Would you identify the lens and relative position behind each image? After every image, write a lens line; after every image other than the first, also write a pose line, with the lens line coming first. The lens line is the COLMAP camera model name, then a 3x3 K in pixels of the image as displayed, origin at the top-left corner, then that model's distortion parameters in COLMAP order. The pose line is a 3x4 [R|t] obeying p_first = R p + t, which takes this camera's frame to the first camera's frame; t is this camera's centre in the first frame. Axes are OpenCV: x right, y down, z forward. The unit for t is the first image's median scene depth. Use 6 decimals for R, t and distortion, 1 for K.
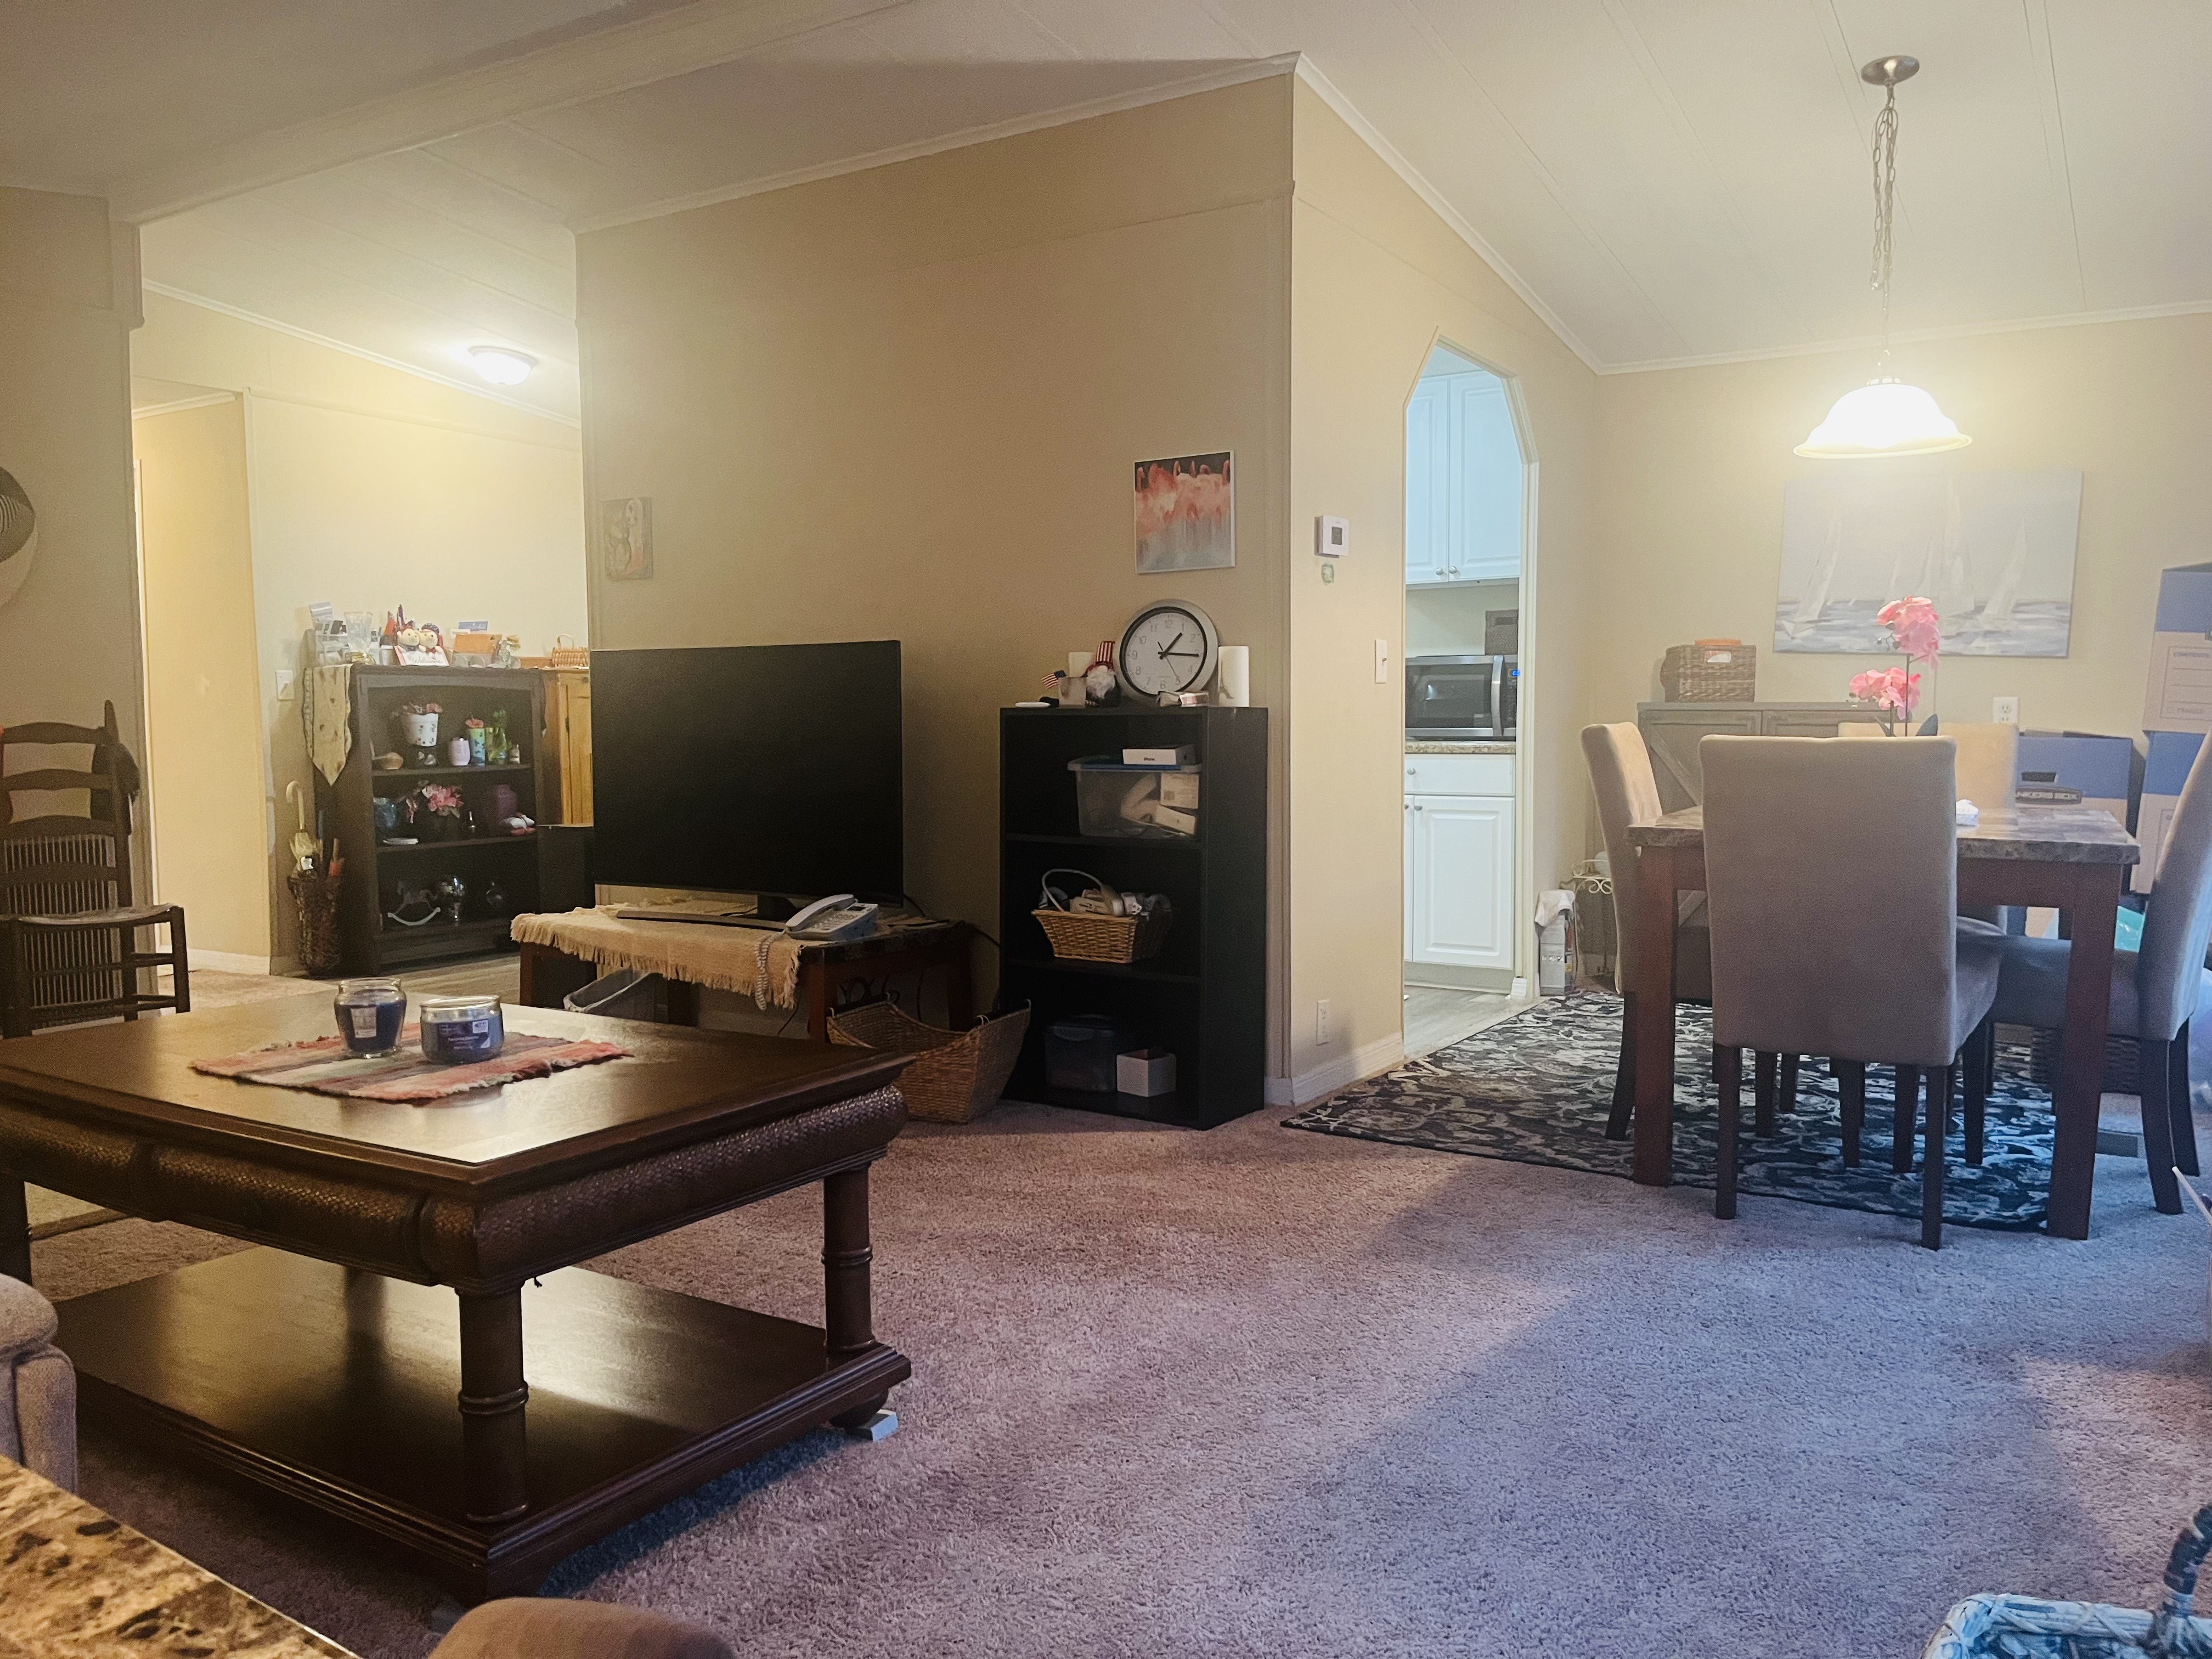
lens RADIAL K [[1681.2, 0, 1119.7], [0, 1681.2, 843.0], [0, 0, 1]] dist [0.053119, -0.083209]
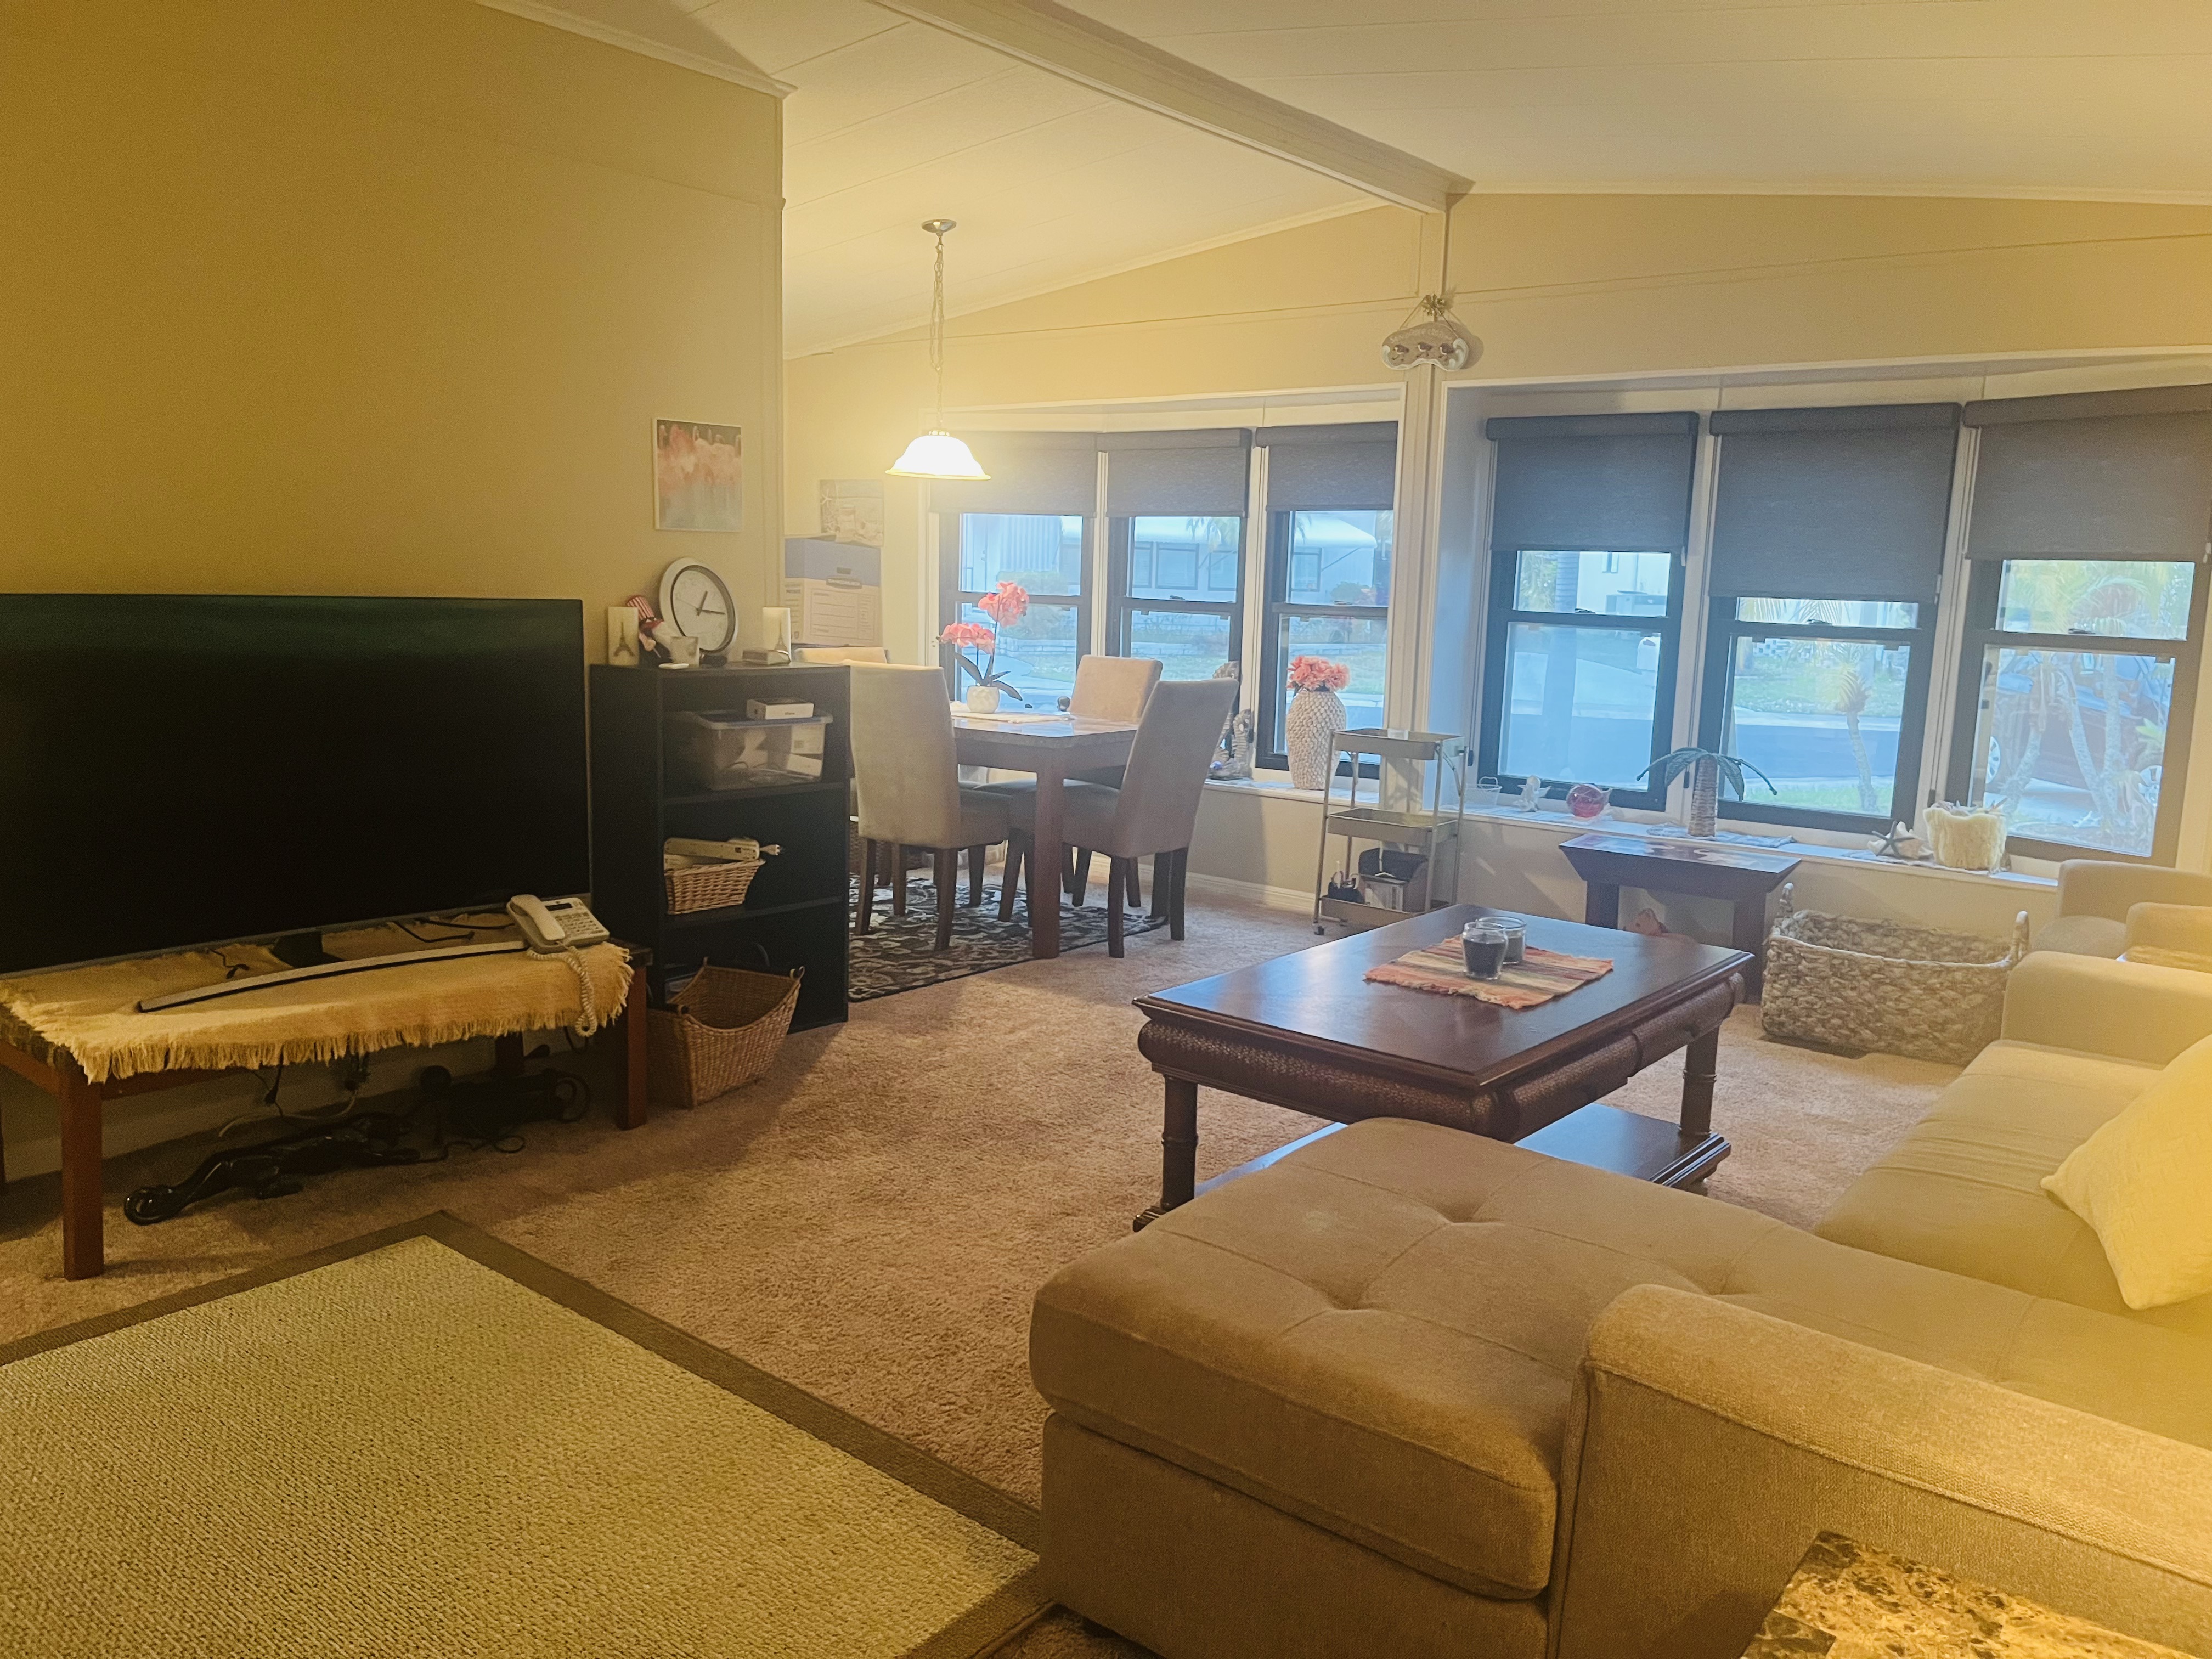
lens RADIAL K [[1681.2, 0, 1112.0], [0, 1681.2, 835.7], [0, 0, 1]] dist [0.053119, -0.083209]
pose [[0.100737, -0.150487, 0.983466, -1.058715], [0.041604, 0.988267, 0.146960, -0.123638], [-0.994043, 0.026112, 0.105816, 0.666376]]
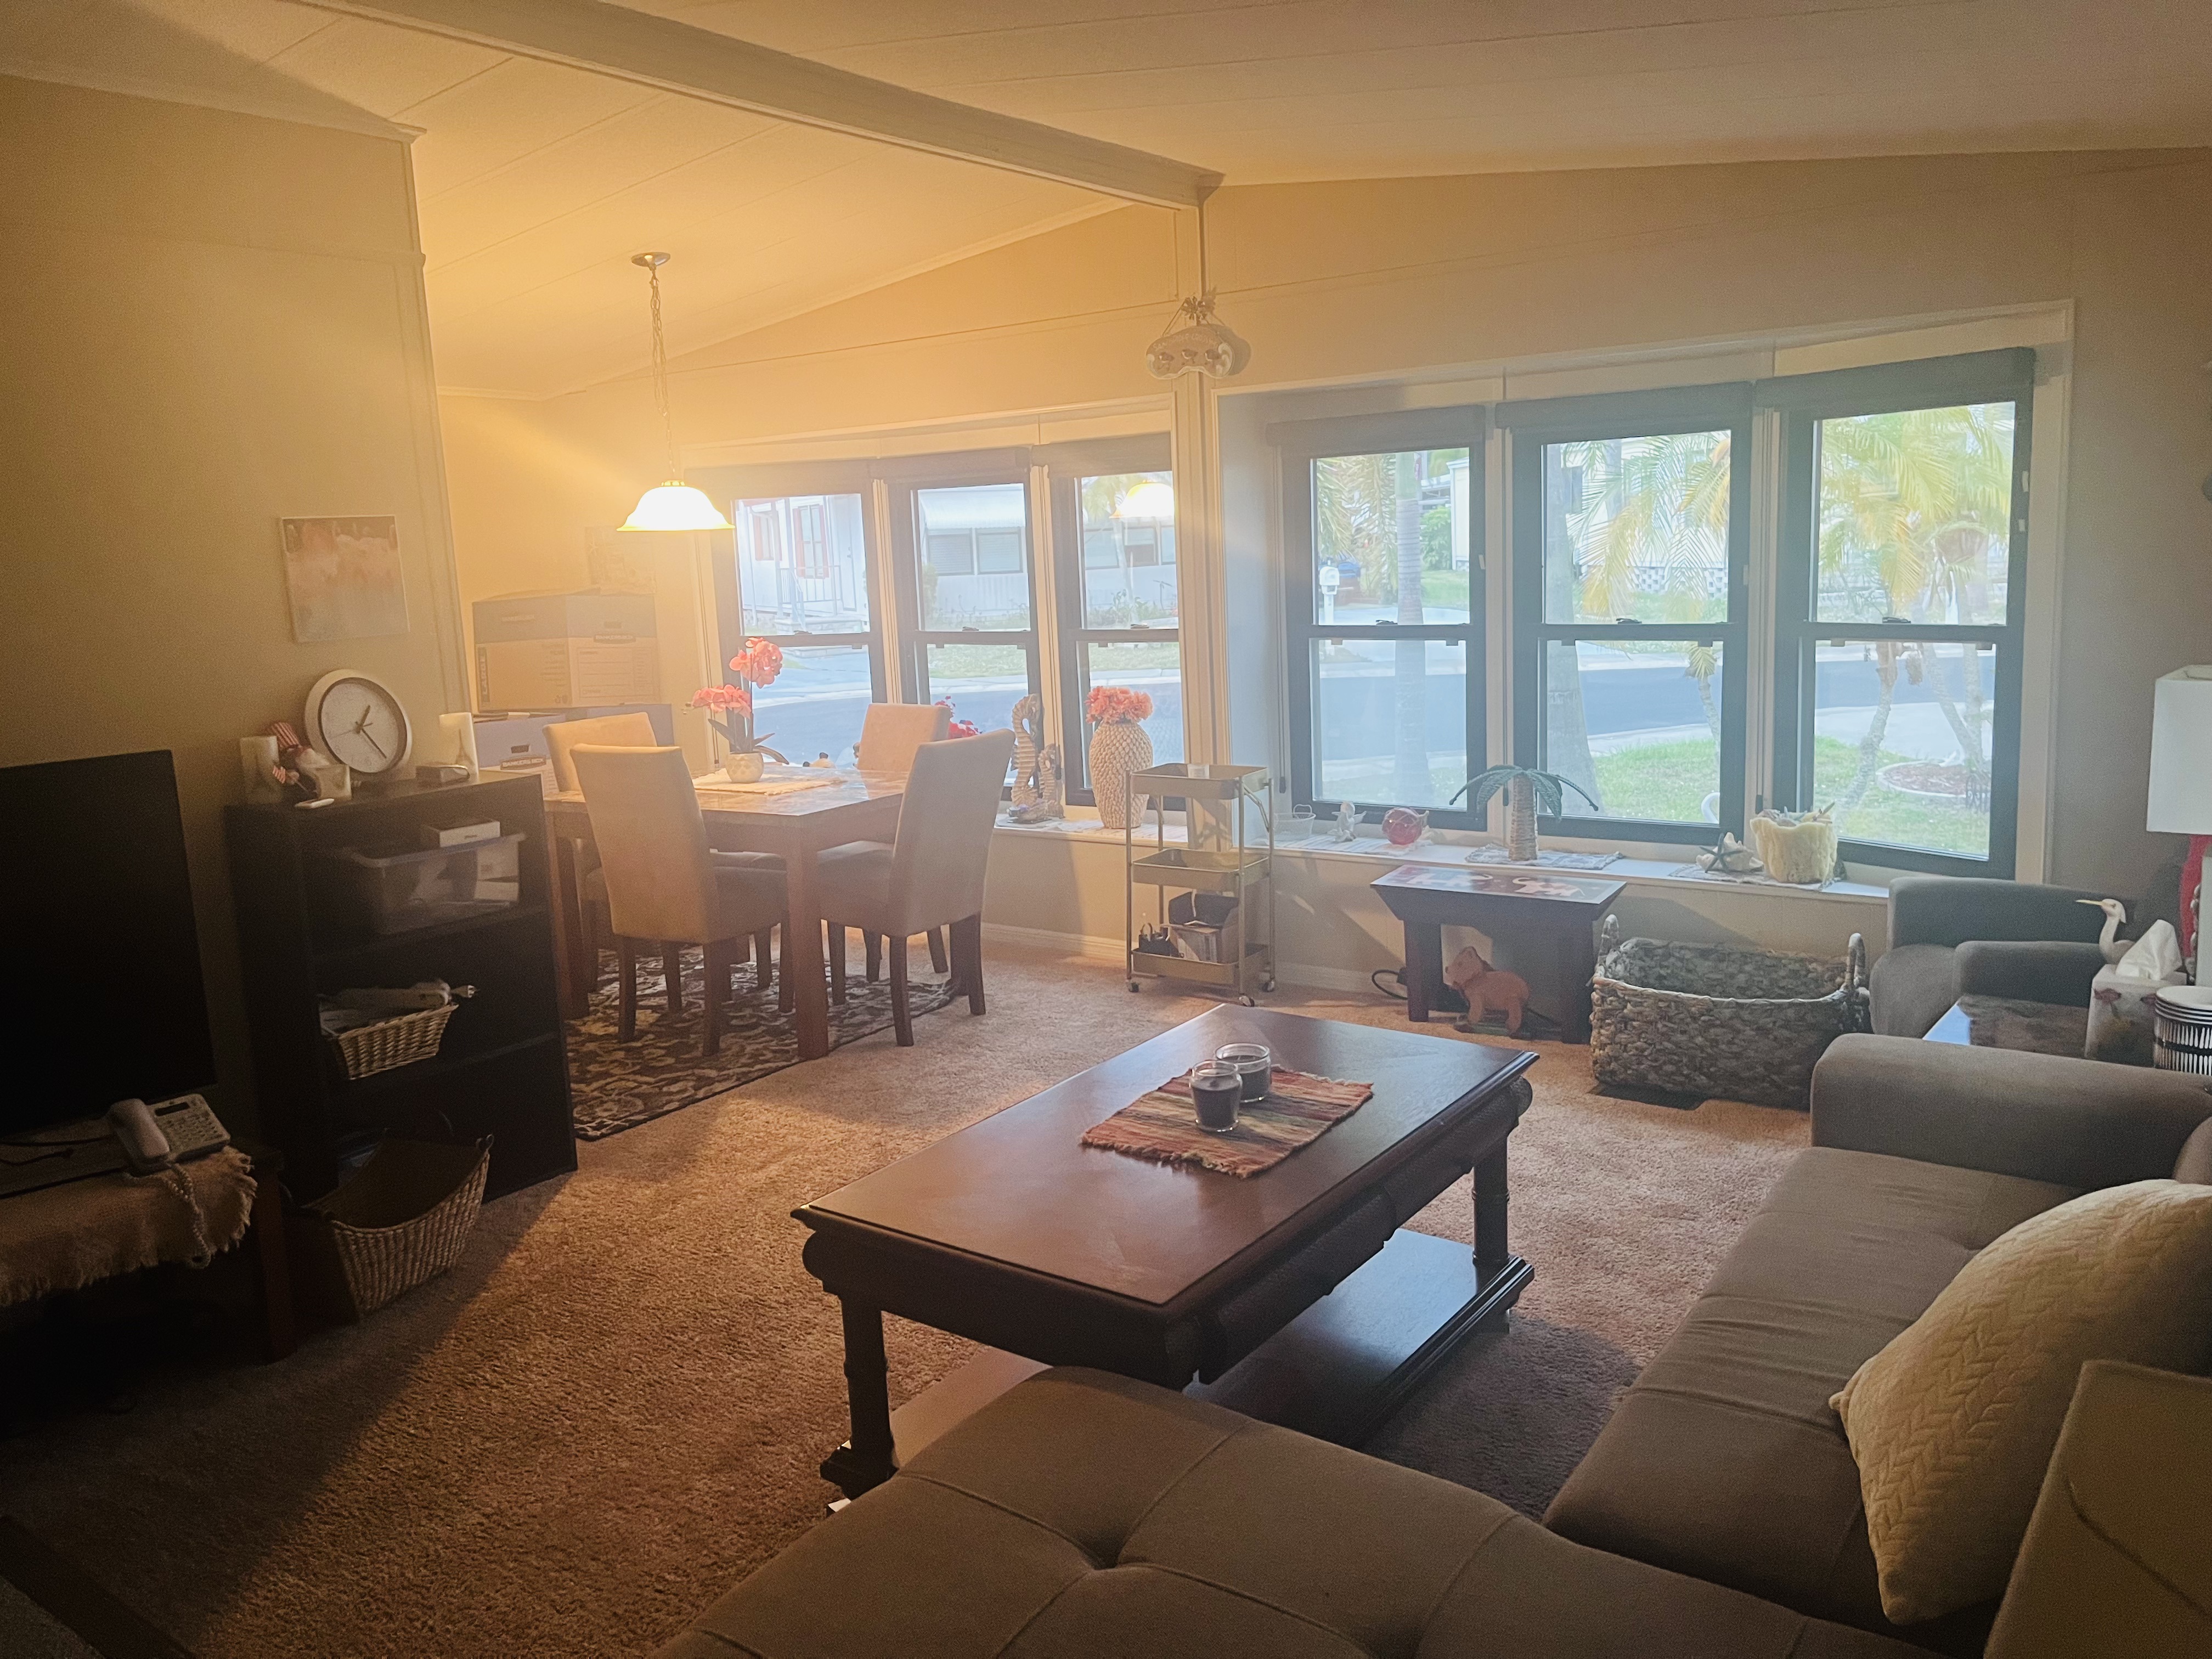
lens RADIAL K [[1681.2, 0, 1092.5], [0, 1681.2, 801.8], [0, 0, 1]] dist [0.053119, -0.083209]
pose [[0.049197, -0.153475, 0.986927, -0.925035], [0.117508, 0.982150, 0.146875, -0.170353], [-0.991852, 0.108746, 0.066354, 0.567788]]
